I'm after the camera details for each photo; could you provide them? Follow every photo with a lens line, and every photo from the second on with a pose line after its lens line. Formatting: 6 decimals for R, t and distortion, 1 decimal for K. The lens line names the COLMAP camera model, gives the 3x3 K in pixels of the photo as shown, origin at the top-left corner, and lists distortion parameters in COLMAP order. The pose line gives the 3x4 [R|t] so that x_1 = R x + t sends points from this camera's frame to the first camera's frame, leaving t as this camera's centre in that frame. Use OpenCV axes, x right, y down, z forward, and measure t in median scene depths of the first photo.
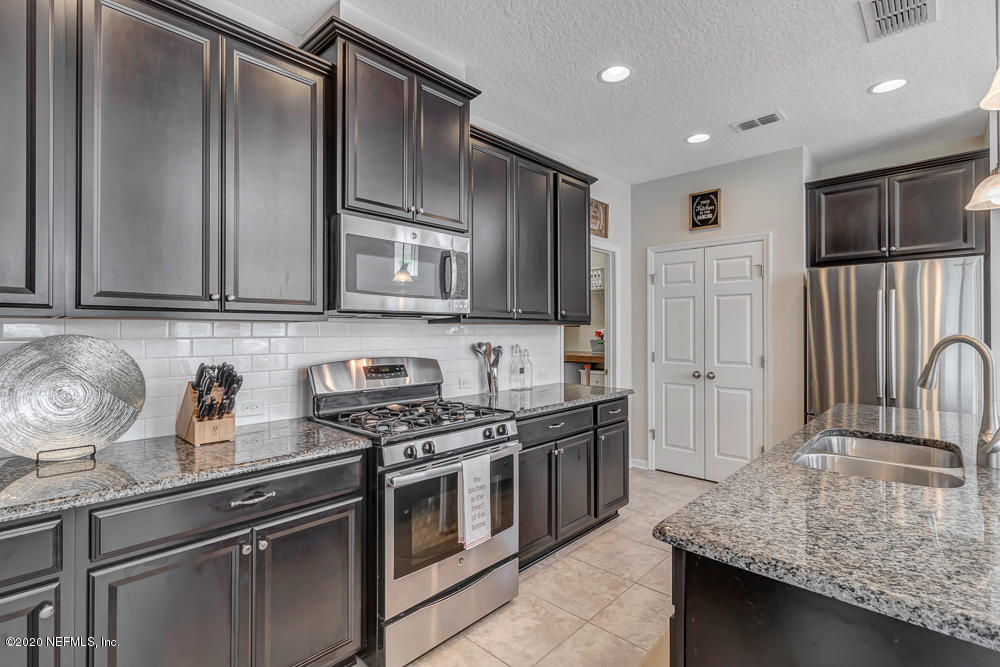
lens RADIAL K [[469.2, 0, 502.8], [0, 469.2, 330.5], [0, 0, 1]] dist [-0.001239, -0.000732]
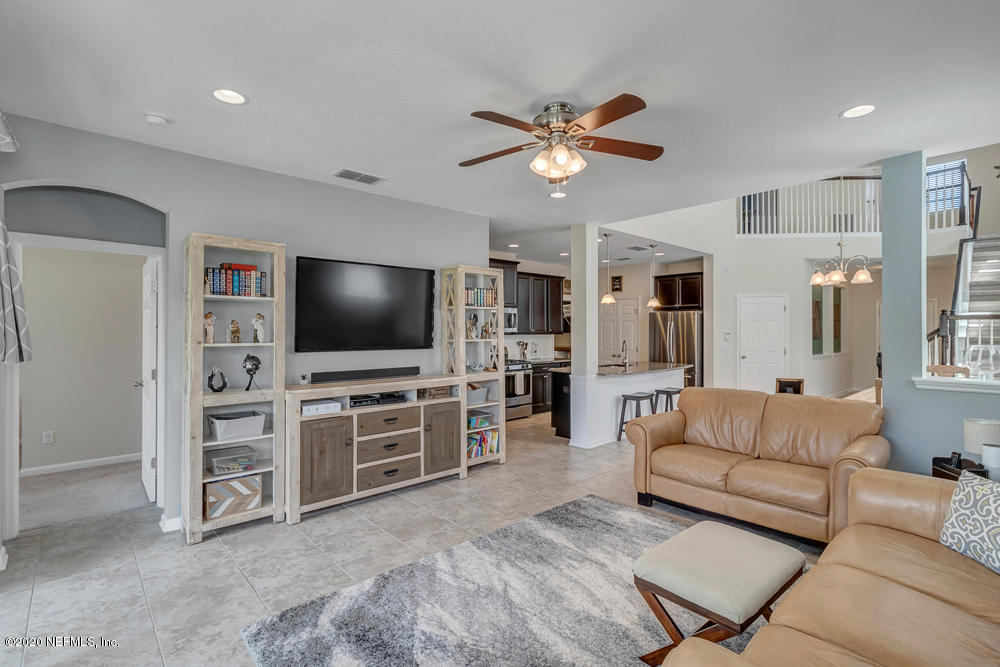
lens RADIAL K [[469.2, 0, 492.5], [0, 469.2, 328.8], [0, 0, 1]] dist [-0.001239, -0.000732]
pose [[0.995322, -0.001494, -0.096602, 0.066103], [0.001342, 0.999998, -0.001643, -0.049687], [0.096604, 0.001506, 0.995322, -2.046318]]
